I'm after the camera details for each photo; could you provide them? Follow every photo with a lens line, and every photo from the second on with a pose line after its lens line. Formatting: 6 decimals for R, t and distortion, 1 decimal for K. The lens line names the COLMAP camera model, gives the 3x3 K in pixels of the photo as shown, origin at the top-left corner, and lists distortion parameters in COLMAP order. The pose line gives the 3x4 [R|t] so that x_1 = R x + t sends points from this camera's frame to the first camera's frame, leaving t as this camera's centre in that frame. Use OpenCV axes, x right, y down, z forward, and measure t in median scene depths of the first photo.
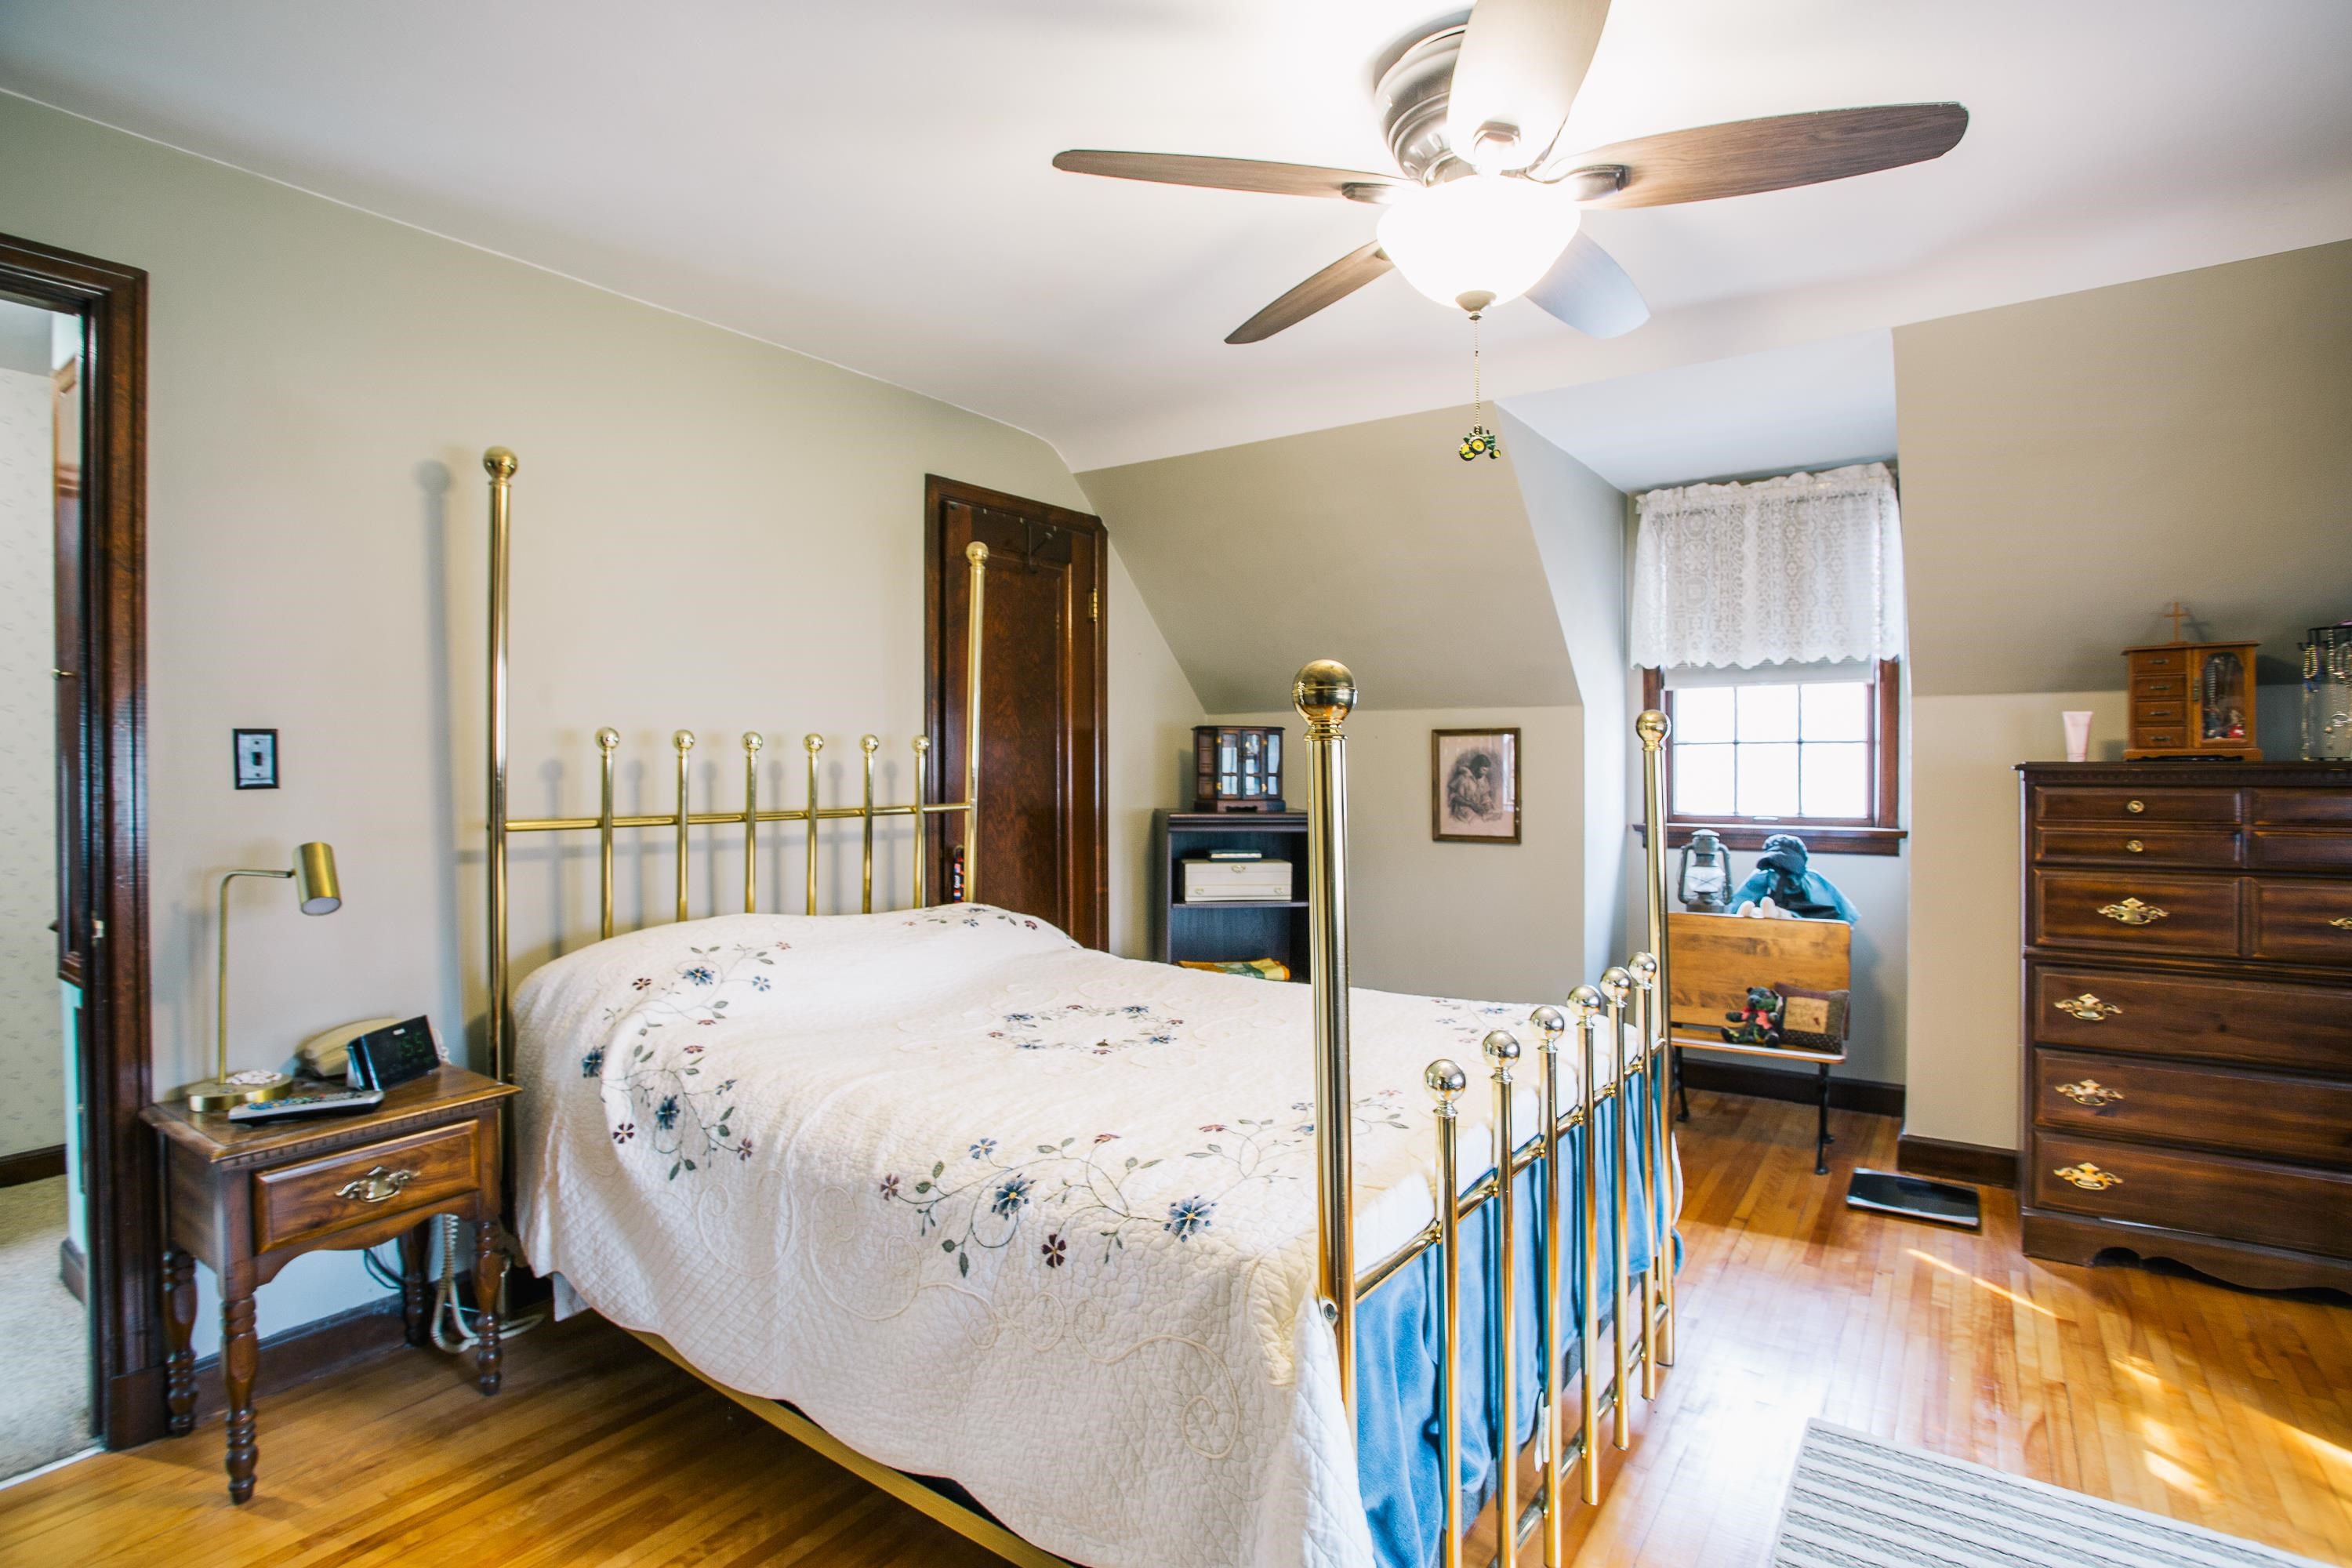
lens RADIAL K [[1135.2, 0, 1179.6], [0, 1135.2, 770.3], [0, 0, 1]] dist [-0.020002, 0.003417]
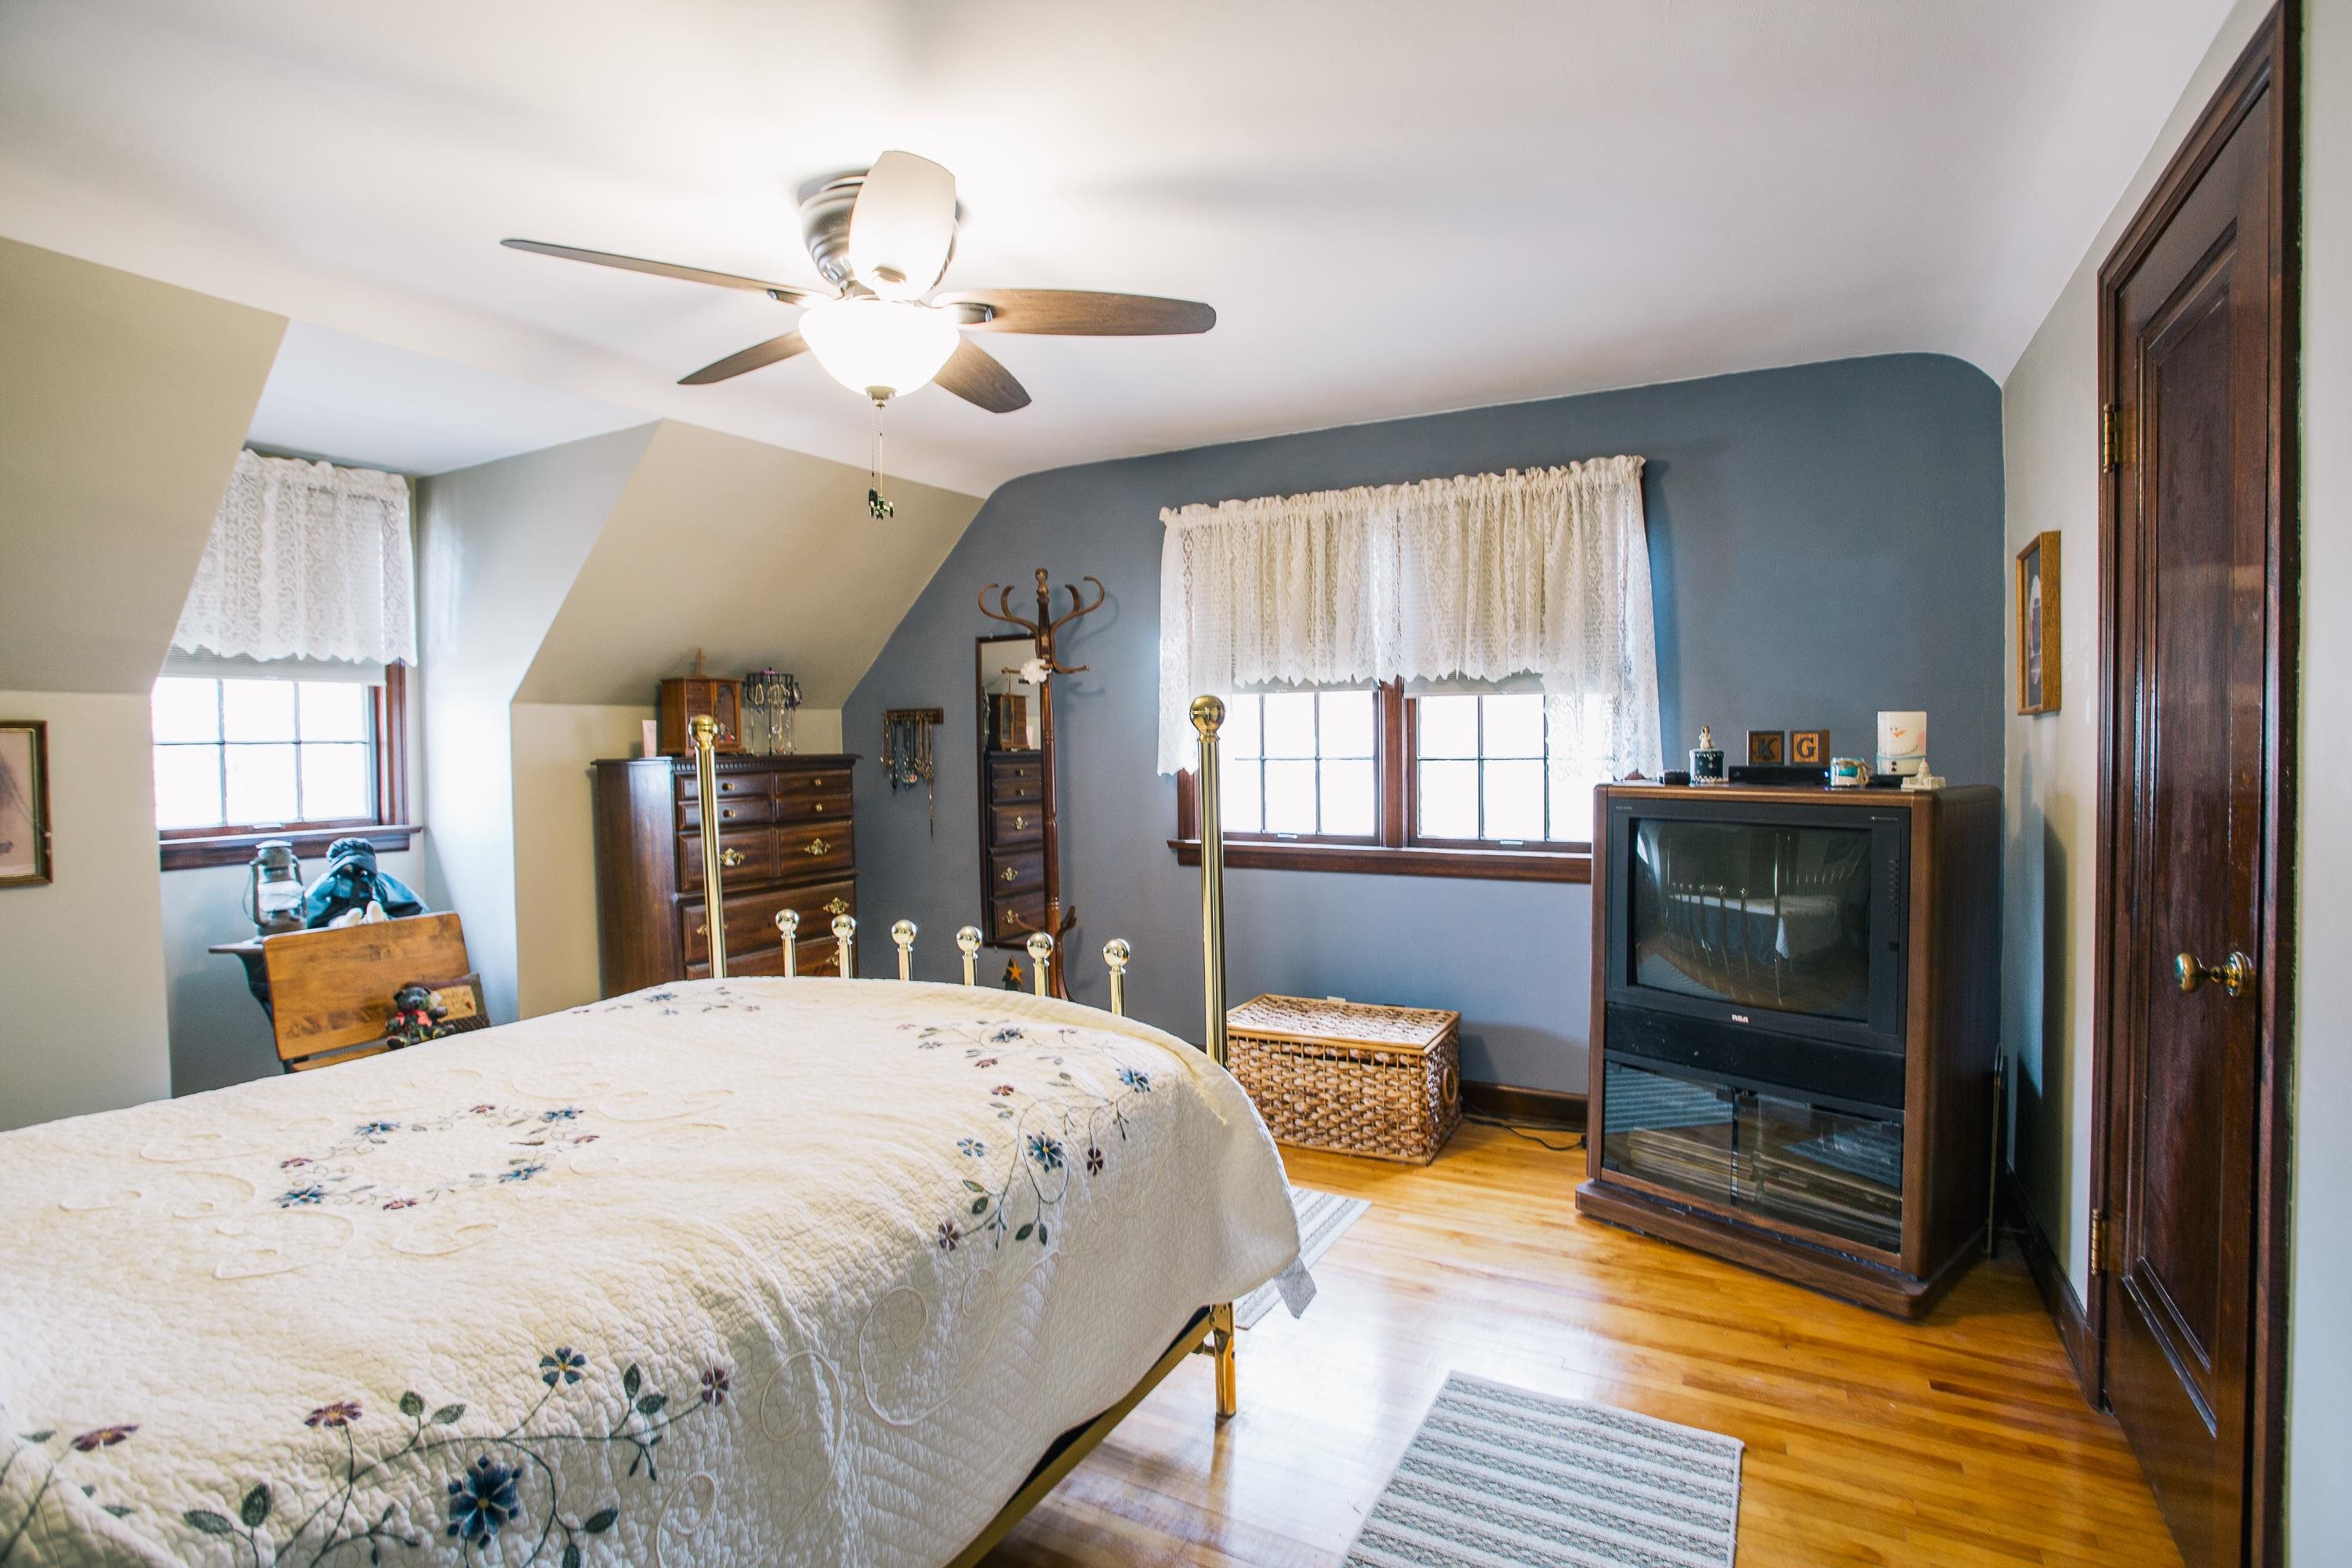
lens RADIAL K [[1135.2, 0, 1179.3], [0, 1135.2, 776.8], [0, 0, 1]] dist [-0.020002, 0.003417]
pose [[-0.112687, -0.022284, 0.993381, -0.494987], [0.022344, 0.999439, 0.024954, -0.003428], [-0.993379, 0.025008, -0.112126, 0.393784]]
